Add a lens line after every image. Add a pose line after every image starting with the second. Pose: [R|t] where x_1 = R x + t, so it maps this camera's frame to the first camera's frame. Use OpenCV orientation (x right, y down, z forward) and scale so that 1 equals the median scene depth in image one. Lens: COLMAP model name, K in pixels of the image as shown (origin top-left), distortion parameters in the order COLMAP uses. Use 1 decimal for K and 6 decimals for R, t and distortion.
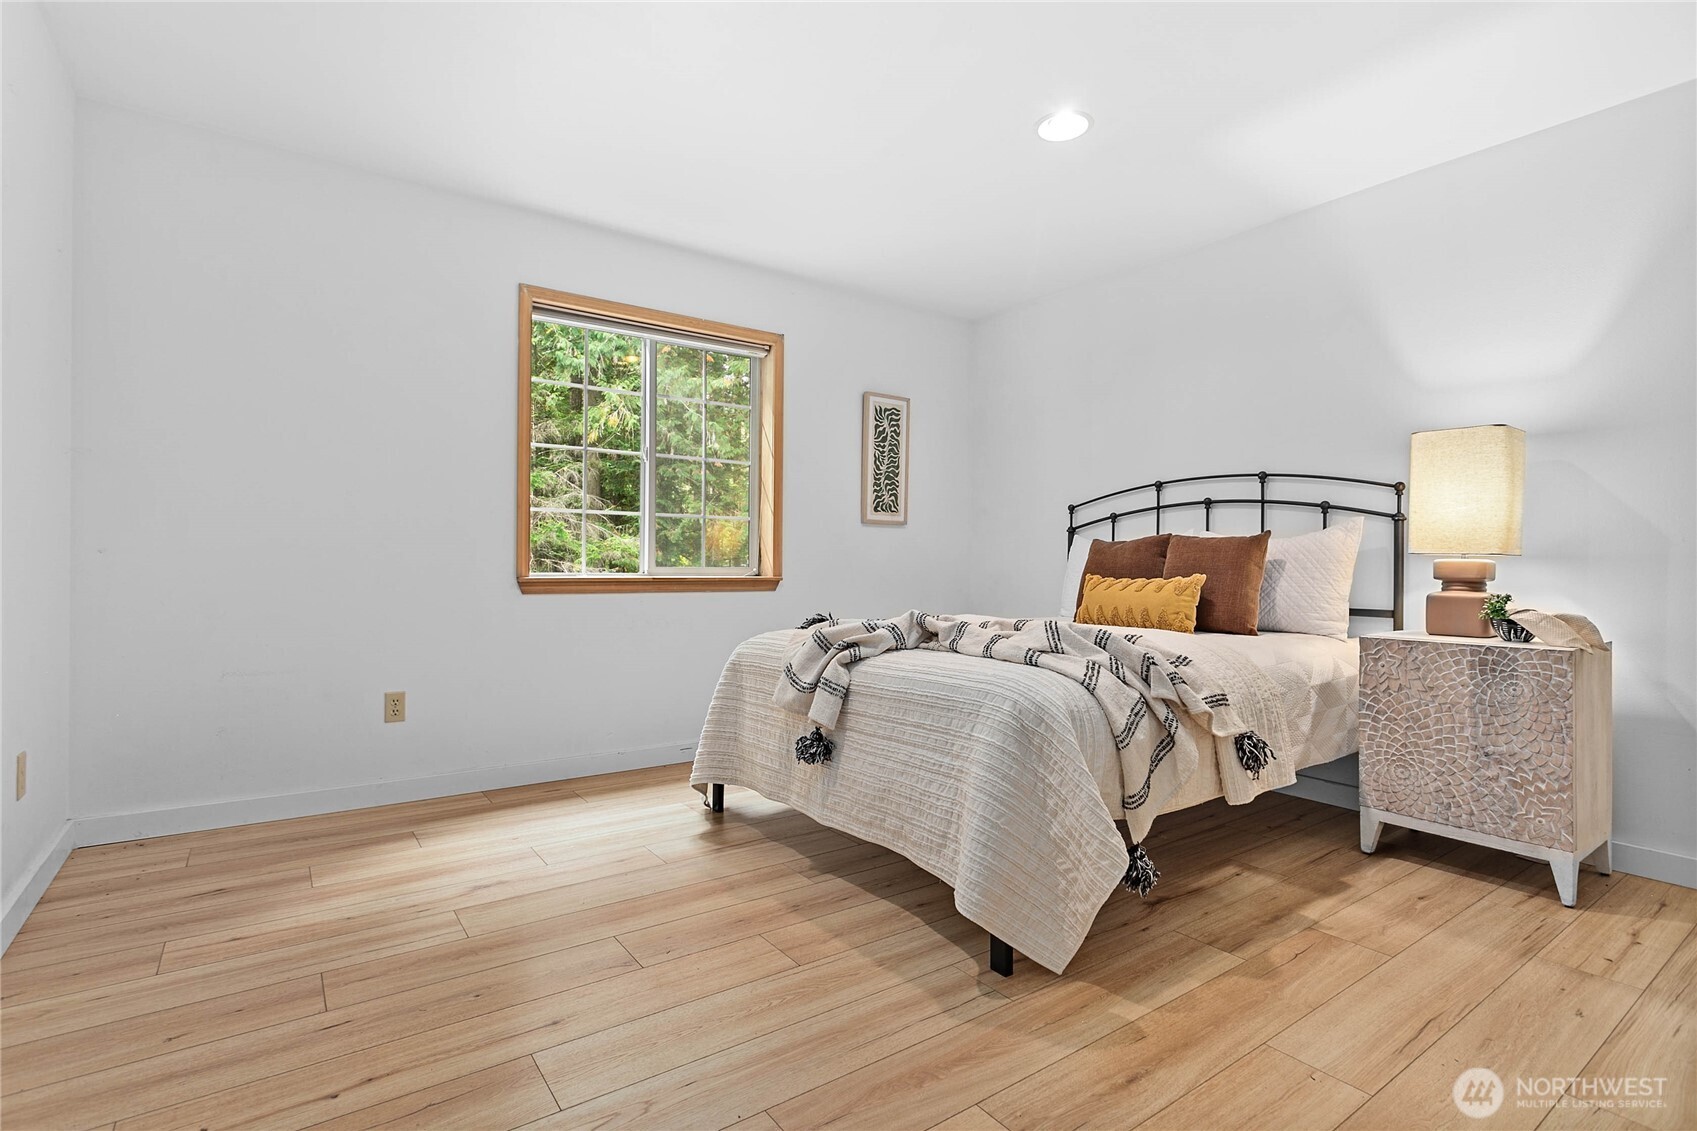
lens RADIAL K [[804.3, 0, 843.7], [0, 804.3, 551.3], [0, 0, 1]] dist [0.004146, 0.000531]
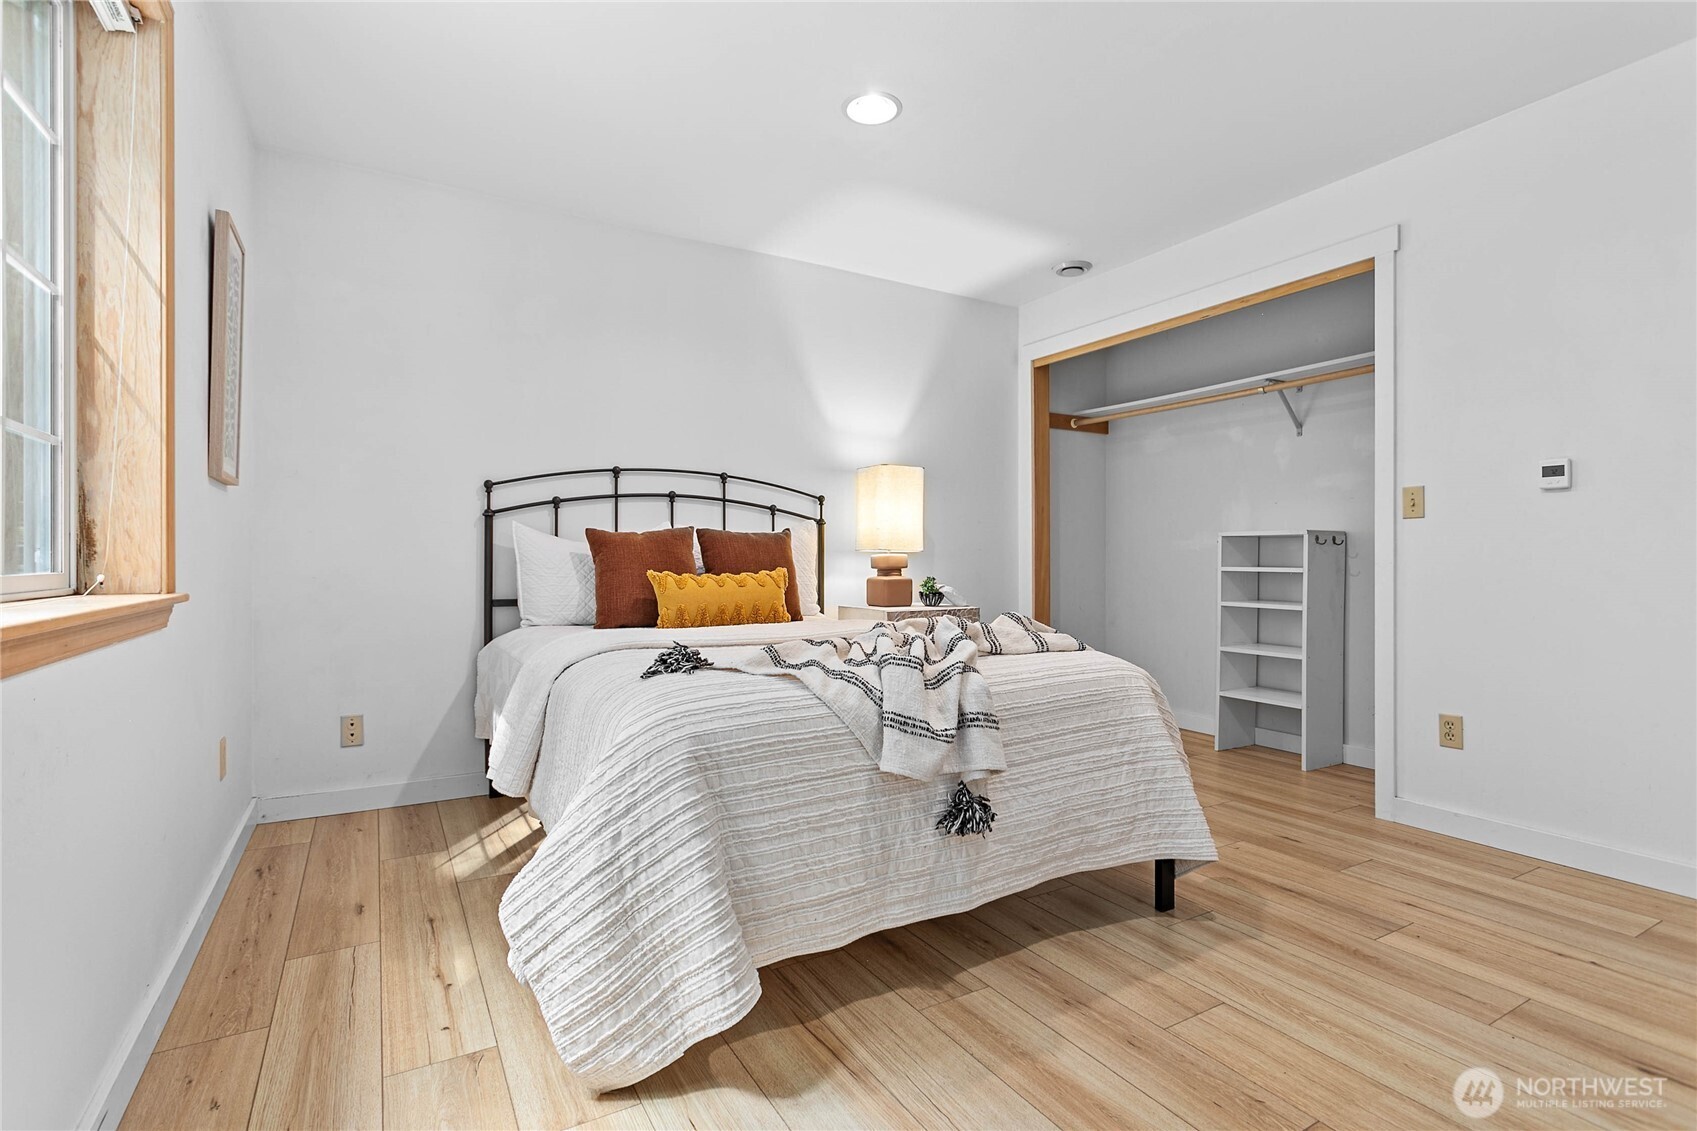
lens RADIAL K [[804.3, 0, 843.7], [0, 804.3, 551.3], [0, 0, 1]] dist [0.004146, 0.000531]
pose [[0.097512, 0.002161, 0.995232, -0.689267], [-0.014368, 0.999896, -0.000763, 0.007535], [-0.995131, -0.014225, 0.097533, 0.923383]]
